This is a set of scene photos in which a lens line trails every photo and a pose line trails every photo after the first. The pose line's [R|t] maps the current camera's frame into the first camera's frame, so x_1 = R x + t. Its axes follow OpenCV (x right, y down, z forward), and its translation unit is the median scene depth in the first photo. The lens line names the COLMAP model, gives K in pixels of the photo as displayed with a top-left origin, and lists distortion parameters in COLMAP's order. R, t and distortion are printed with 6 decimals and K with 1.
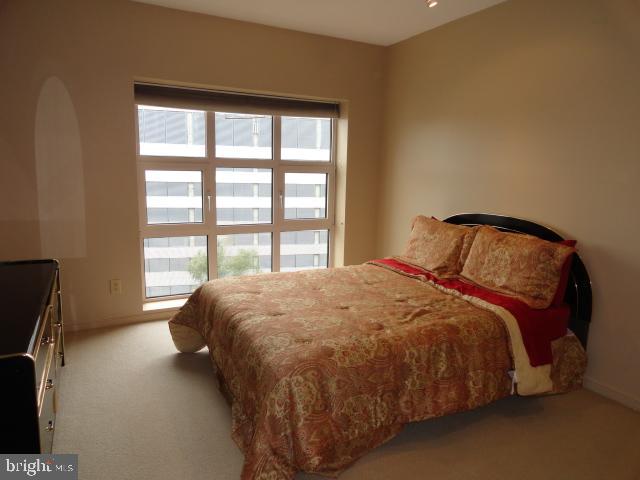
lens RADIAL K [[440.1, 0, 320.0], [0, 440.1, 240.0], [0, 0, 1]] dist [0.001490, 0.004795]
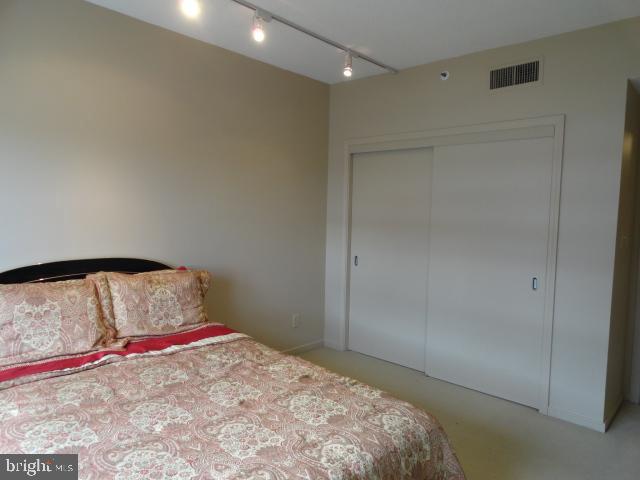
lens RADIAL K [[440.1, 0, 320.0], [0, 440.1, 240.0], [0, 0, 1]] dist [0.001490, 0.004795]
pose [[-0.341390, -0.096586, 0.934946, -0.599786], [0.116536, 0.982682, 0.144069, -0.187810], [-0.932670, 0.158139, -0.324222, 1.008469]]
